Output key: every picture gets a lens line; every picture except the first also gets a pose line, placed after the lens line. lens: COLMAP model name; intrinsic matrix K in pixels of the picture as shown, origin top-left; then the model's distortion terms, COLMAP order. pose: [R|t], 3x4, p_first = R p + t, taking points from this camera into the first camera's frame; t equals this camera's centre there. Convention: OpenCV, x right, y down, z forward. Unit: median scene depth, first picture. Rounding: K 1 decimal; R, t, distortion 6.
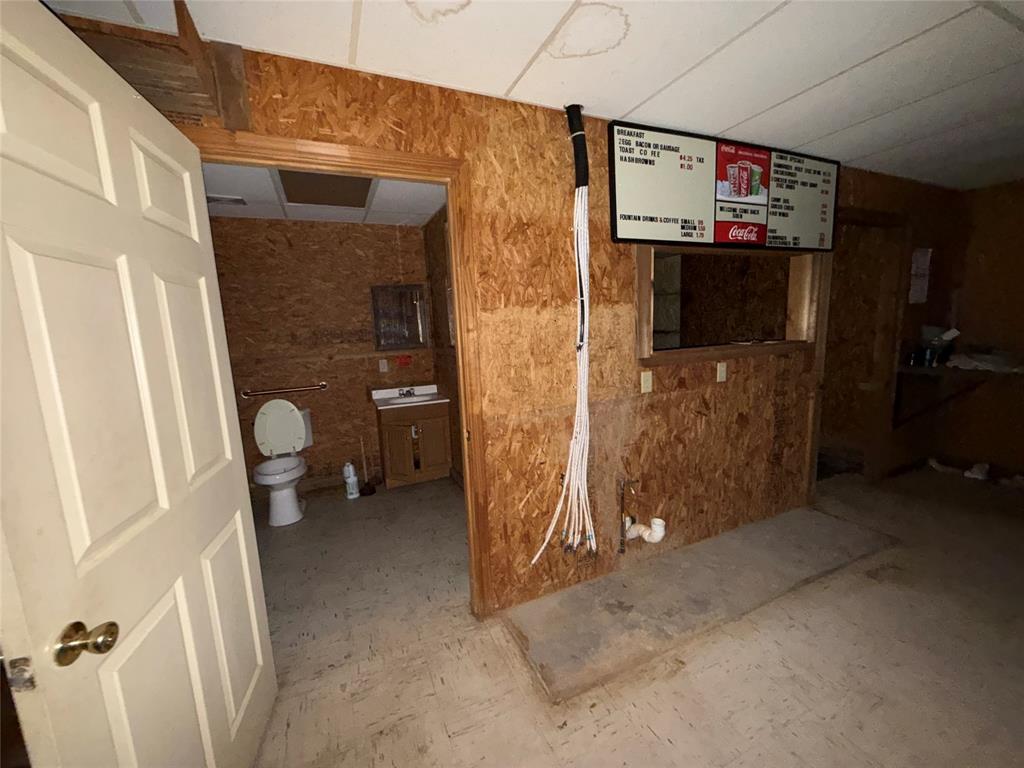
lens RADIAL K [[409.1, 0, 512.7], [0, 409.1, 384.4], [0, 0, 1]] dist [0.002102, 0.000097]
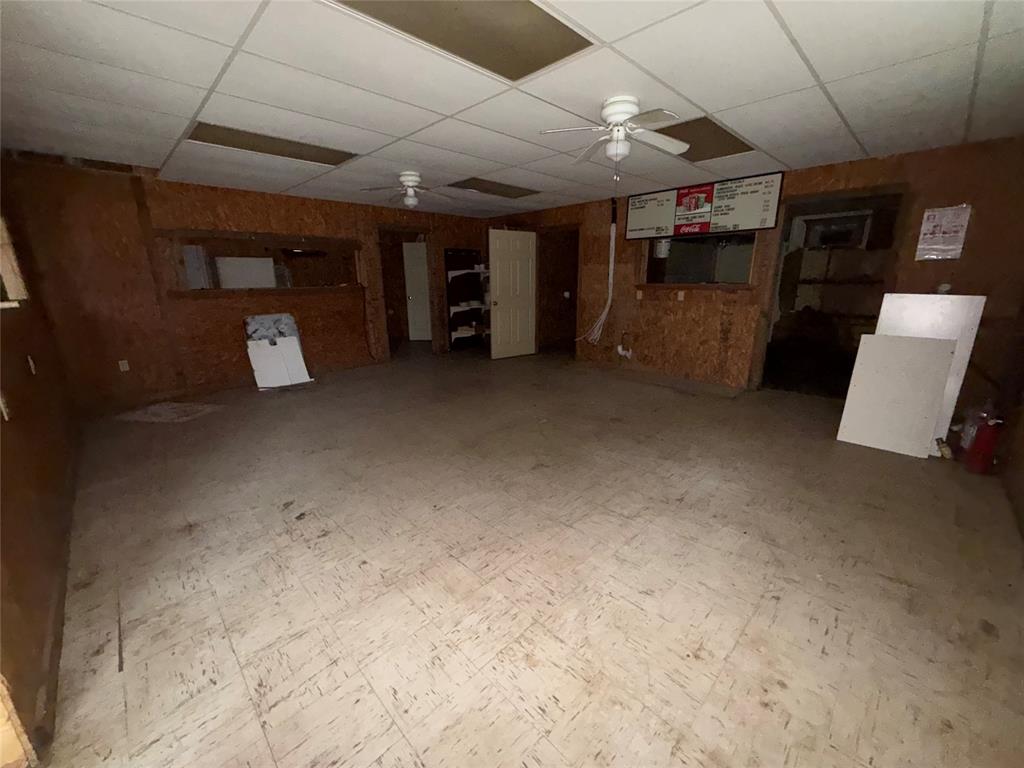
lens RADIAL K [[409.1, 0, 512.5], [0, 409.1, 385.3], [0, 0, 1]] dist [0.002102, 0.000097]
pose [[0.344467, 0.282133, -0.895401, 2.450541], [-0.146852, 0.958226, 0.245434, 0.023359], [0.927242, 0.046947, 0.371509, -0.621896]]
